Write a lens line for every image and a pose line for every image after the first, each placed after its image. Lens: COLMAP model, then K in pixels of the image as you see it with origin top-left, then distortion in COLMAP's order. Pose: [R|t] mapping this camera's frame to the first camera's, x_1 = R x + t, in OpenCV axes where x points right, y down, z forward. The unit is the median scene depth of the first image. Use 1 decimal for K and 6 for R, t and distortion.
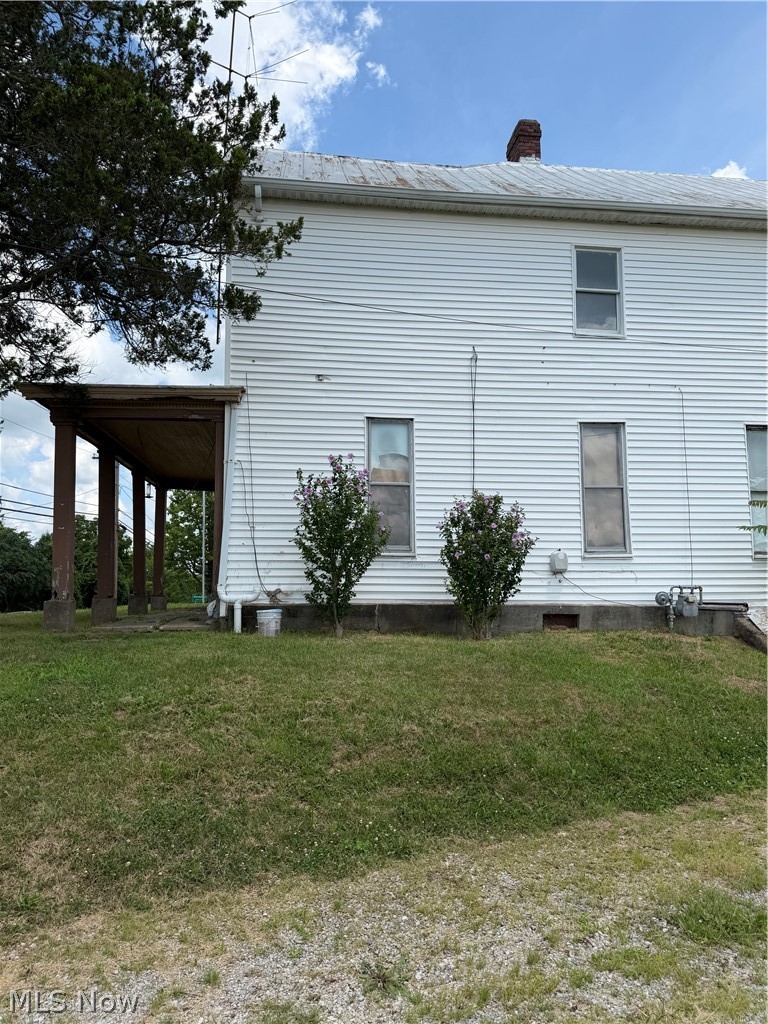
lens RADIAL K [[716.6, 0, 381.6], [0, 716.6, 515.4], [0, 0, 1]] dist [0.110917, -0.174730]
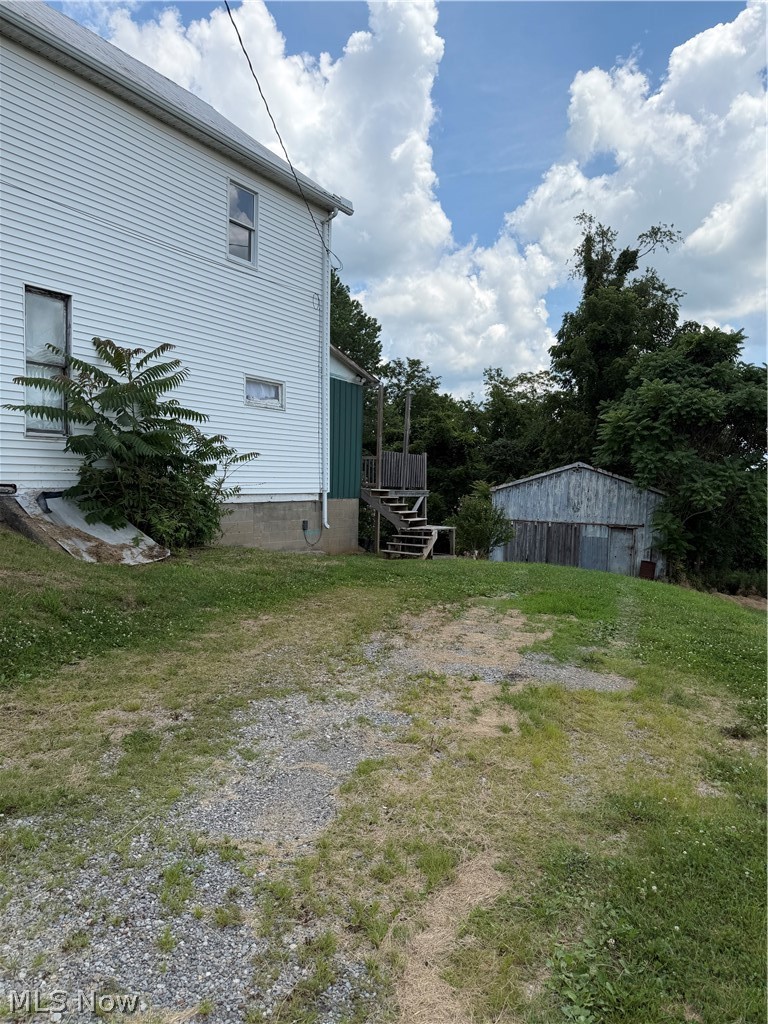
lens RADIAL K [[721.6, 0, 385.8], [0, 721.6, 513.4], [0, 0, 1]] dist [0.137887, -0.166418]
pose [[0.629997, -0.016819, 0.776416, 0.080159], [-0.105306, 0.988681, 0.106864, 0.009124], [-0.769425, -0.149085, 0.621095, 0.068722]]
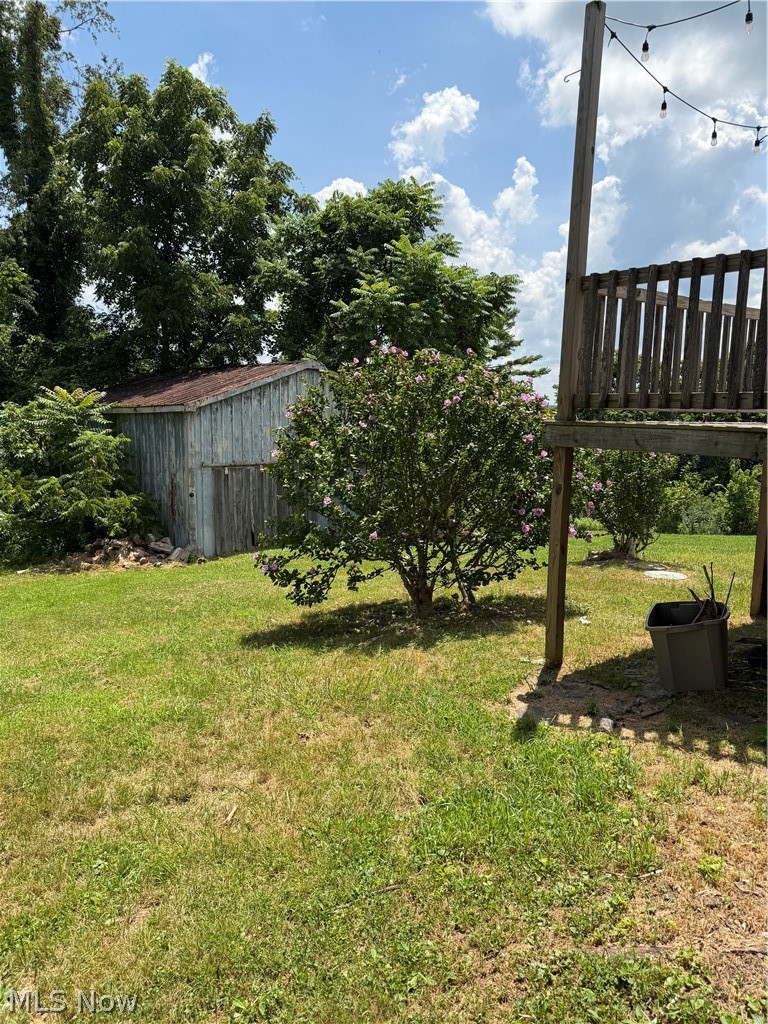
lens RADIAL K [[716.6, 0, 381.6], [0, 716.6, 515.4], [0, 0, 1]] dist [0.110917, -0.174730]
pose [[-0.502976, -0.131968, 0.854166, 1.347115], [-0.104693, 0.990300, 0.091352, 0.260814], [-0.857936, -0.043477, -0.511913, 2.315482]]
